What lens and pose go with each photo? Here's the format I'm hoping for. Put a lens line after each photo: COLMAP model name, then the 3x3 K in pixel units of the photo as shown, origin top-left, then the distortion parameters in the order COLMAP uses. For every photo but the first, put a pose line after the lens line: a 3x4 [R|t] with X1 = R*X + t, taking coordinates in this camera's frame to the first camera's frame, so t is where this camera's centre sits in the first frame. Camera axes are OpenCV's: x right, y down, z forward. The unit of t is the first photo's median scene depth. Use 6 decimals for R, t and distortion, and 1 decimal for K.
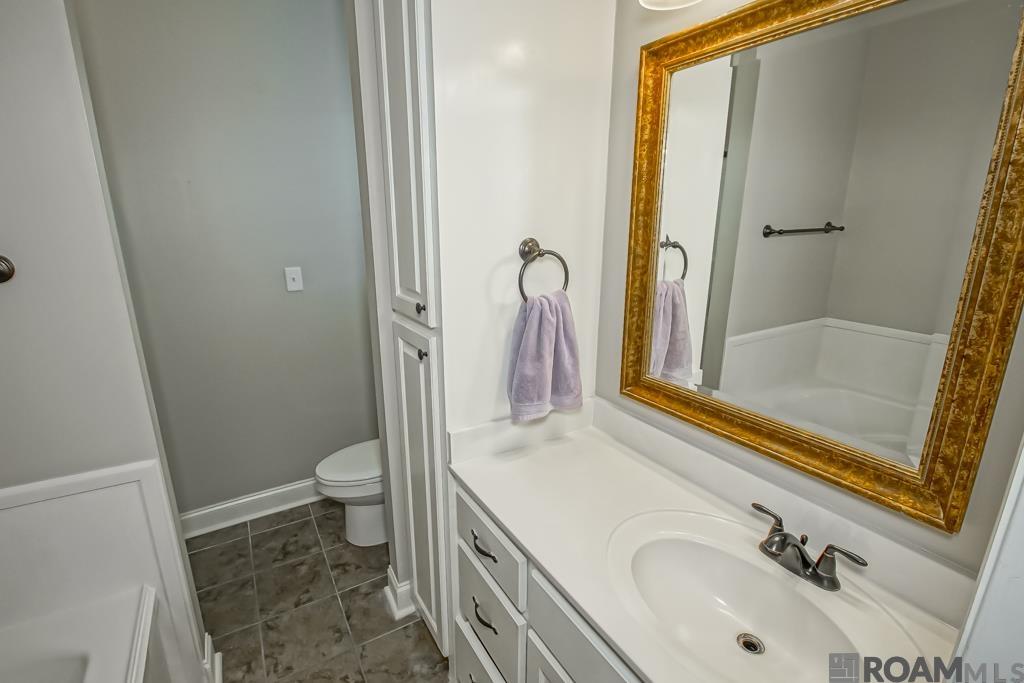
lens RADIAL K [[471.4, 0, 495.4], [0, 471.4, 345.6], [0, 0, 1]] dist [0.008461, -0.009653]
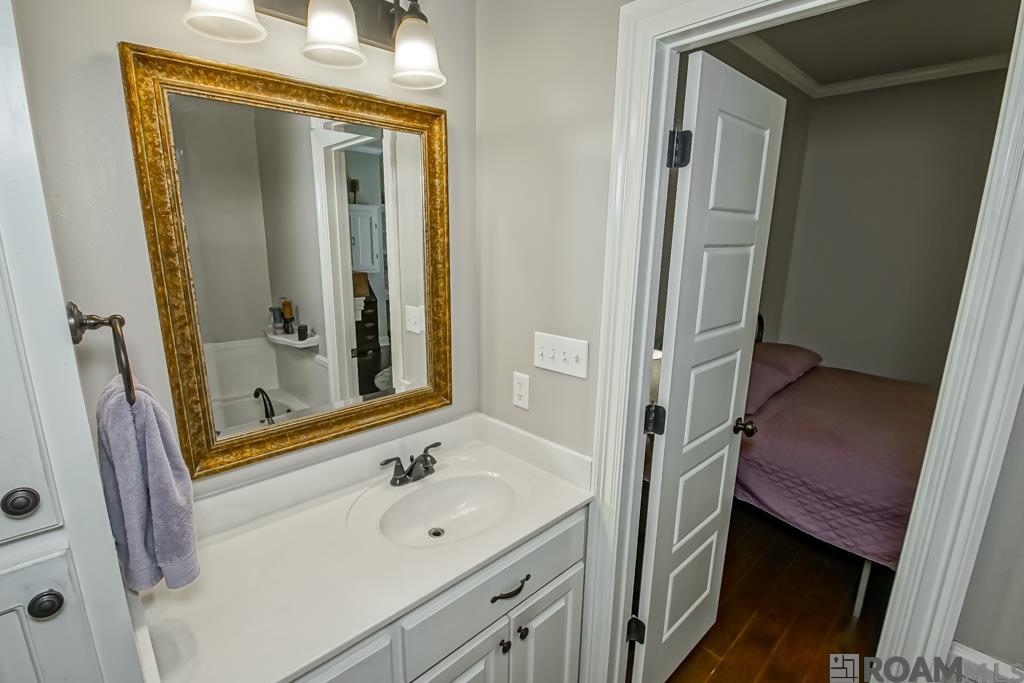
lens RADIAL K [[471.4, 0, 495.4], [0, 471.4, 345.6], [0, 0, 1]] dist [0.008461, -0.009653]
pose [[-0.201492, -0.221056, 0.954220, -0.720518], [0.253515, 0.929234, 0.268800, -0.253968], [-0.946114, 0.296070, -0.131192, 0.751164]]
